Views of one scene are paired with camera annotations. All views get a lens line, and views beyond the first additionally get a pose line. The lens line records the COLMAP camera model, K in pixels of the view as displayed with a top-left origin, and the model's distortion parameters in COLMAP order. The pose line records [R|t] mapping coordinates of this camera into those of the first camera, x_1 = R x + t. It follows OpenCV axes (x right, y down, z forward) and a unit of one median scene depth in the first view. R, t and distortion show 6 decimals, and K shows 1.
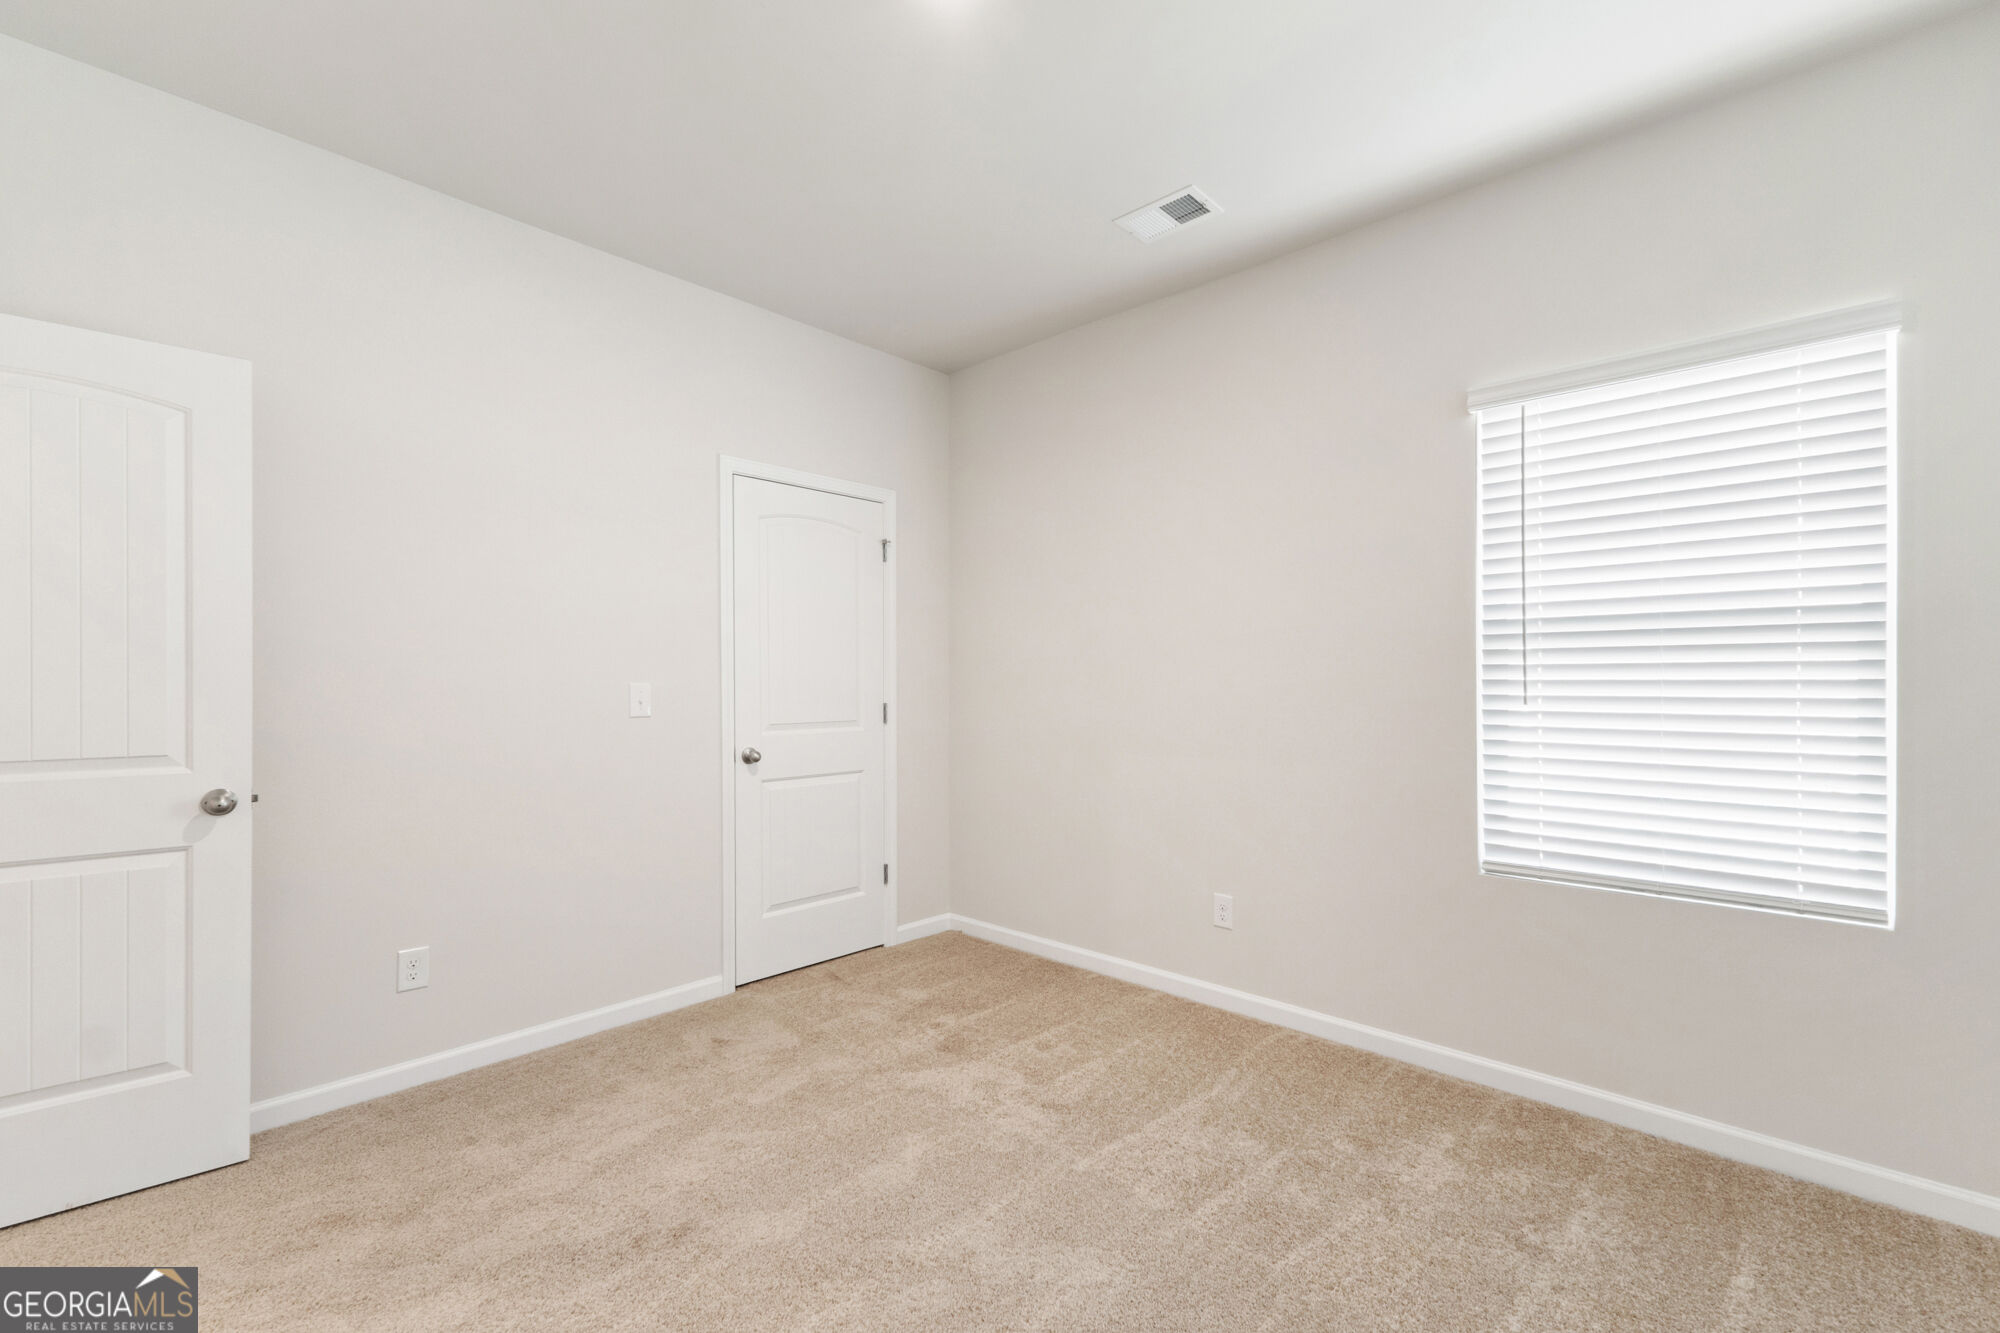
lens RADIAL K [[852.4, 0, 985.7], [0, 852.4, 679.9], [0, 0, 1]] dist [0.004259, 0.000798]
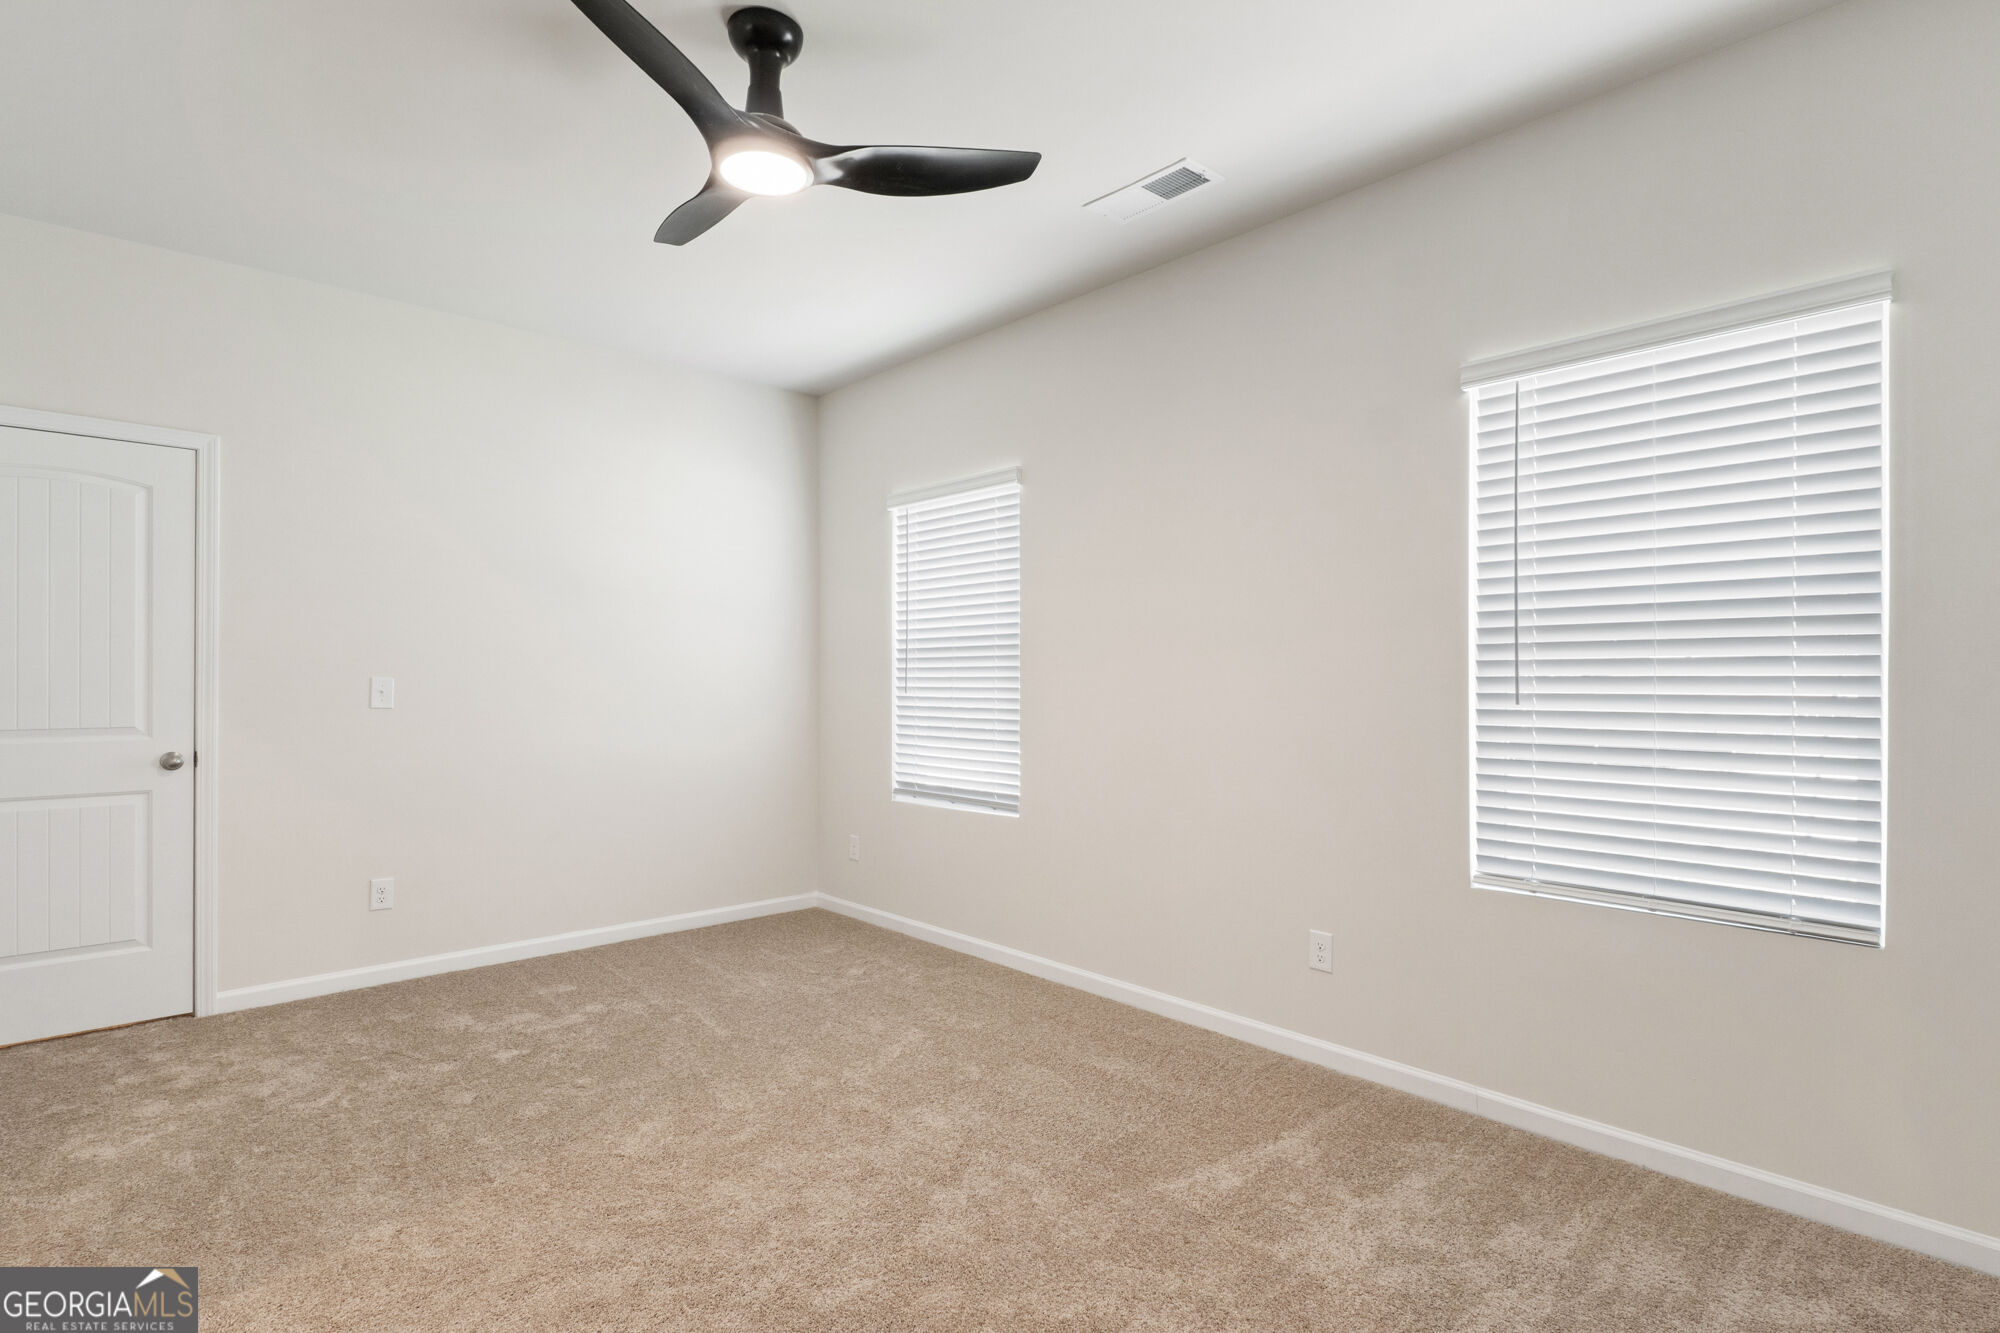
lens RADIAL K [[984.2, 0, 965.6], [0, 984.2, 673.1], [0, 0, 1]] dist [0.003606, 0.000219]
pose [[0.997272, -0.000332, -0.073809, 0.133886], [0.000023, 0.999991, -0.004192, 0.000483], [0.073810, 0.004179, 0.997264, -0.132271]]
